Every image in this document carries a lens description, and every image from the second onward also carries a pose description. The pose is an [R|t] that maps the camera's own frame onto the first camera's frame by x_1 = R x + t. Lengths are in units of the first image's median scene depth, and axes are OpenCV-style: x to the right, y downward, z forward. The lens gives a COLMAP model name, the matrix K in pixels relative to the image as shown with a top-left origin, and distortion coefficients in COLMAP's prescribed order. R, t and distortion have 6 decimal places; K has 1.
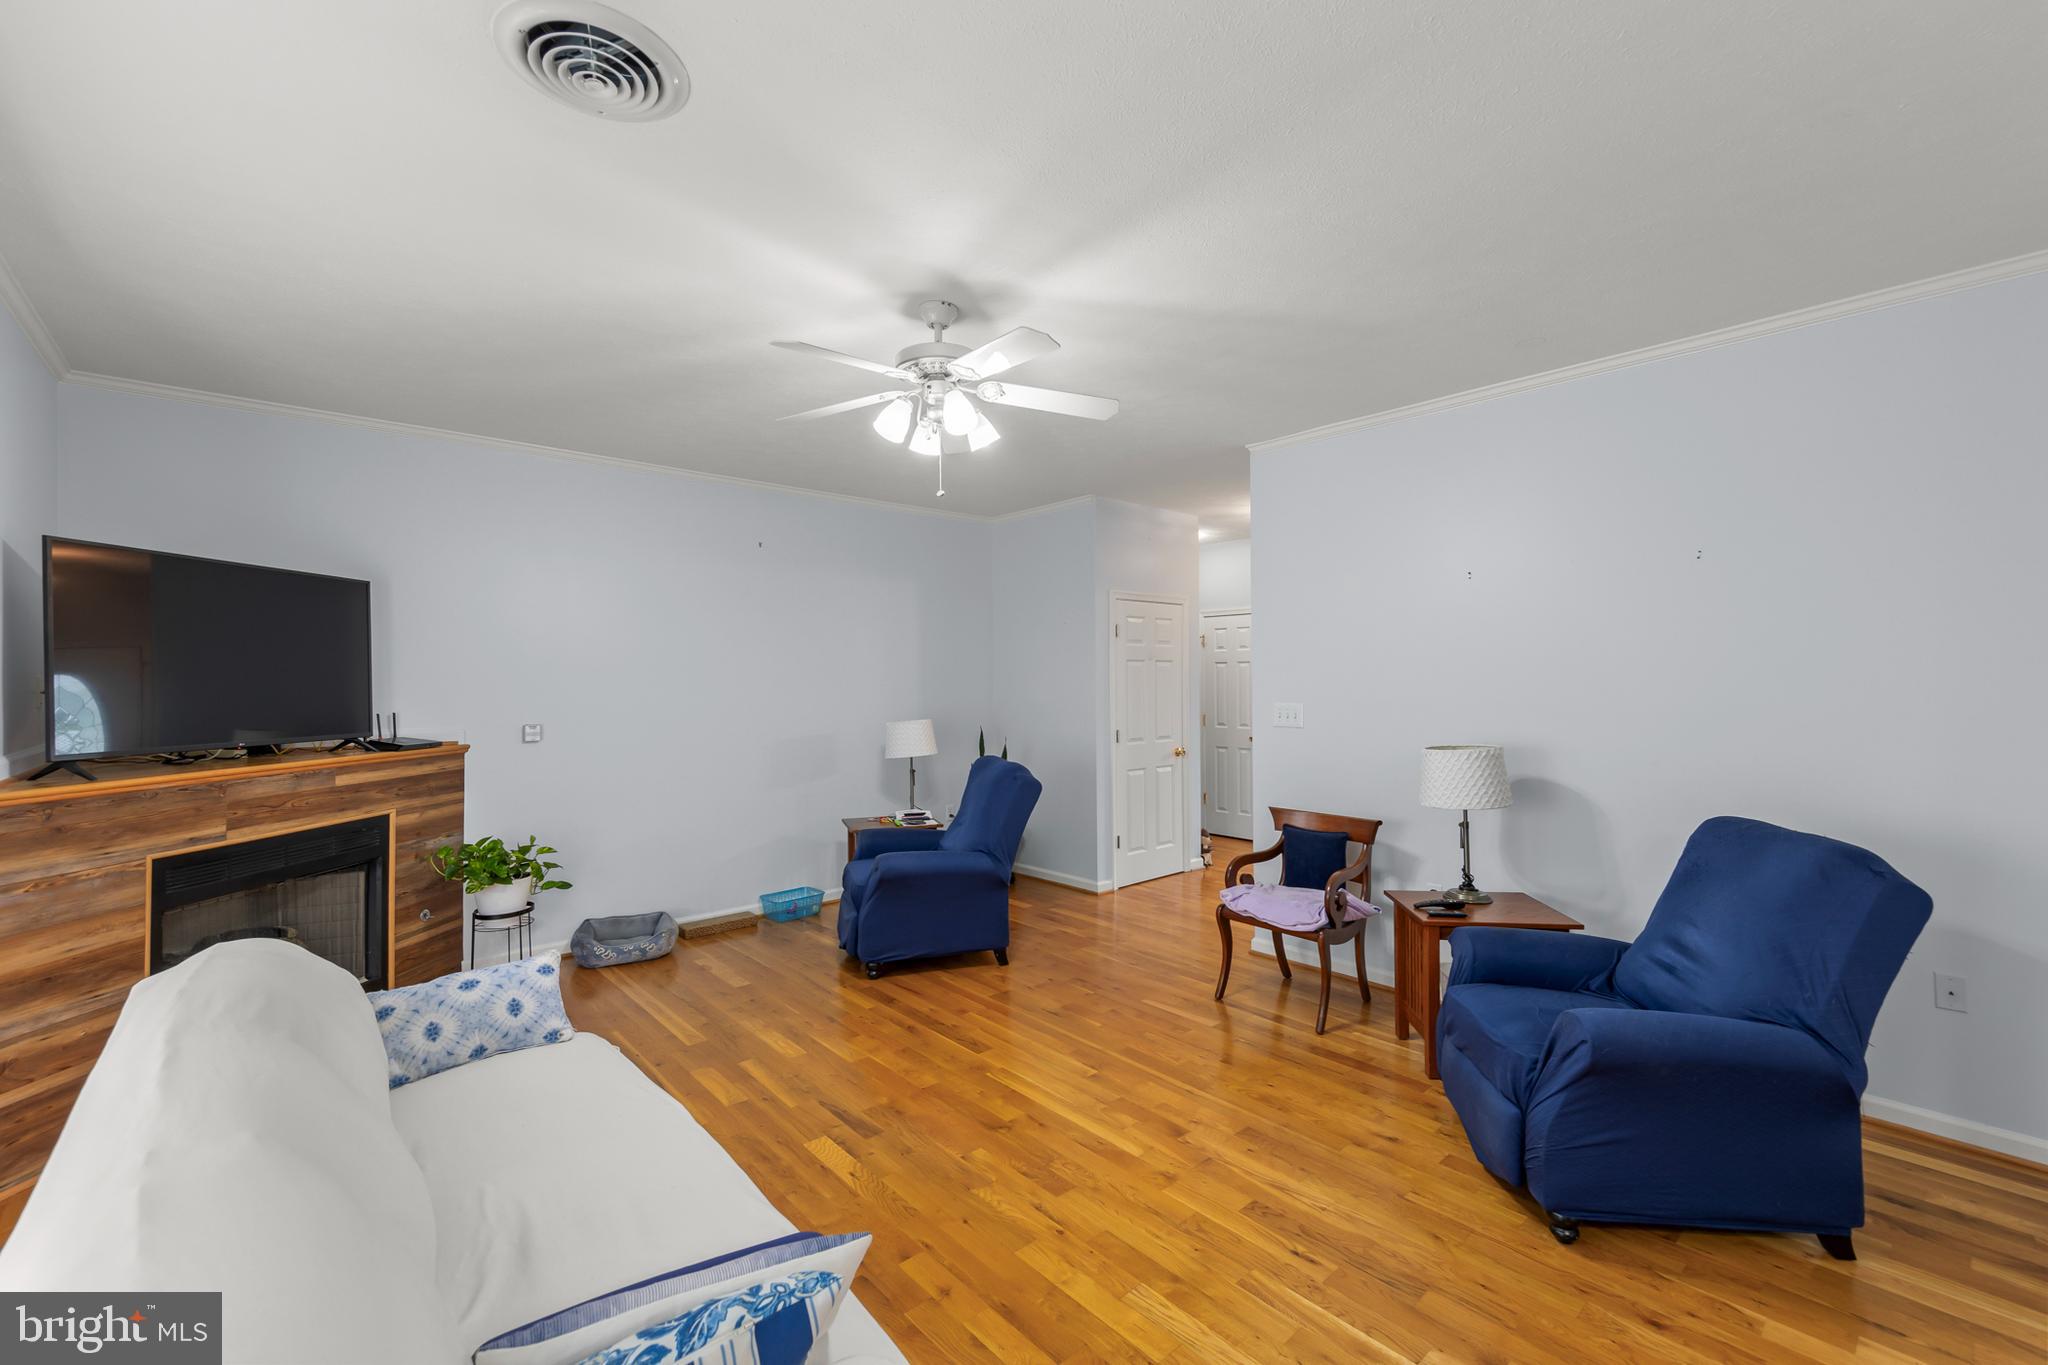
lens RADIAL K [[857.0, 0, 1022.0], [0, 857.0, 693.1], [0, 0, 1]] dist [0.005592, -0.000767]
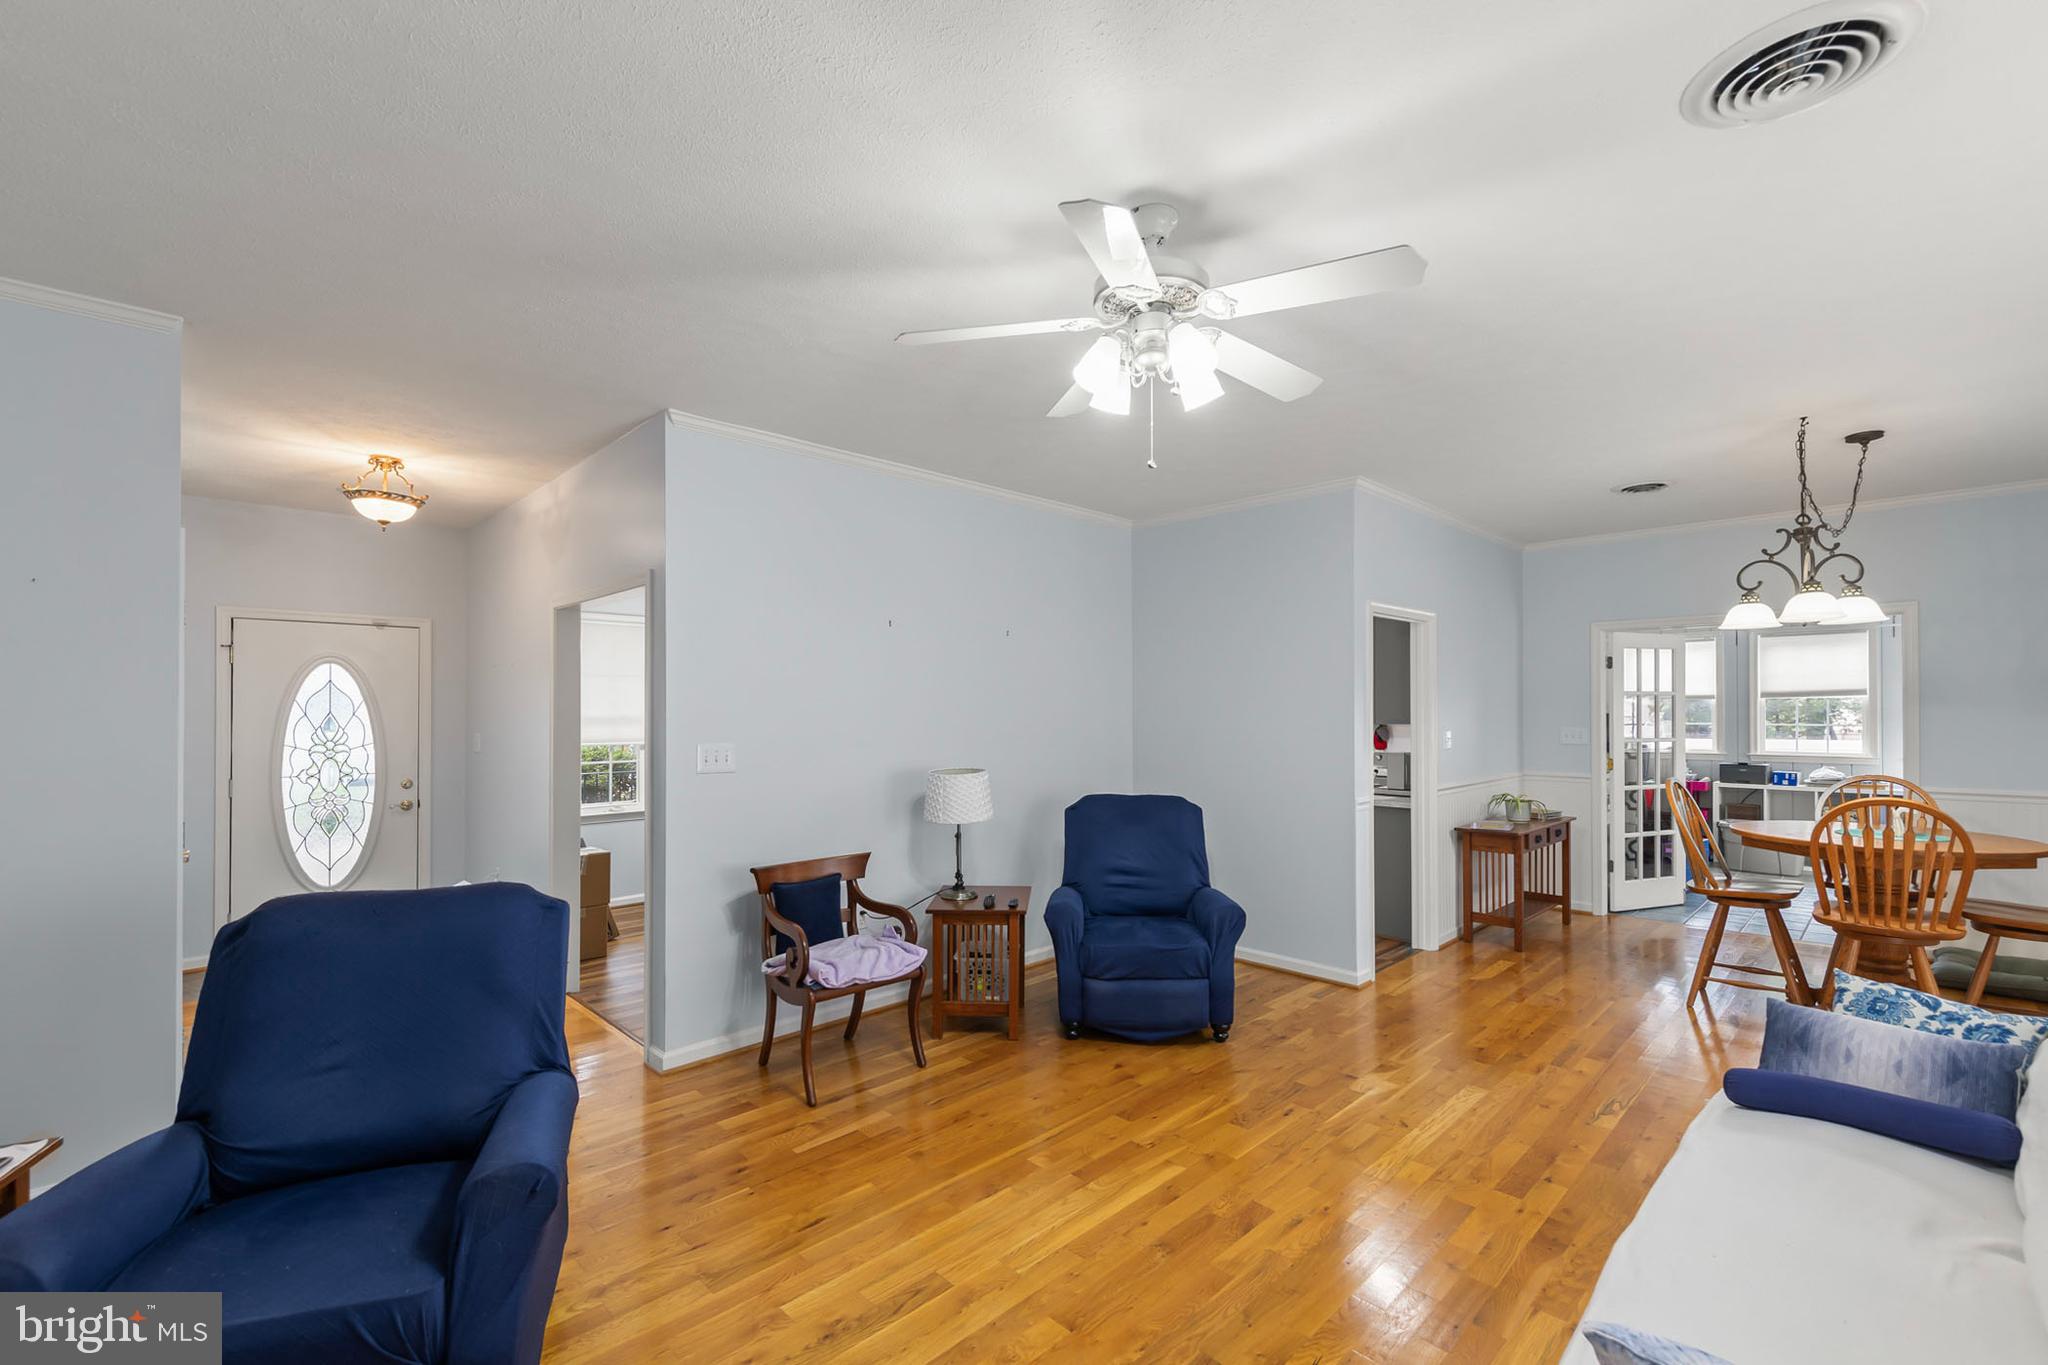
lens RADIAL K [[857.0, 0, 1056.8], [0, 857.0, 714.9], [0, 0, 1]] dist [0.005592, -0.000767]
pose [[-0.063534, 0.003864, 0.997972, -0.656521], [0.019718, 0.999802, -0.002615, -0.008865], [-0.997785, 0.019512, -0.063597, 0.886437]]
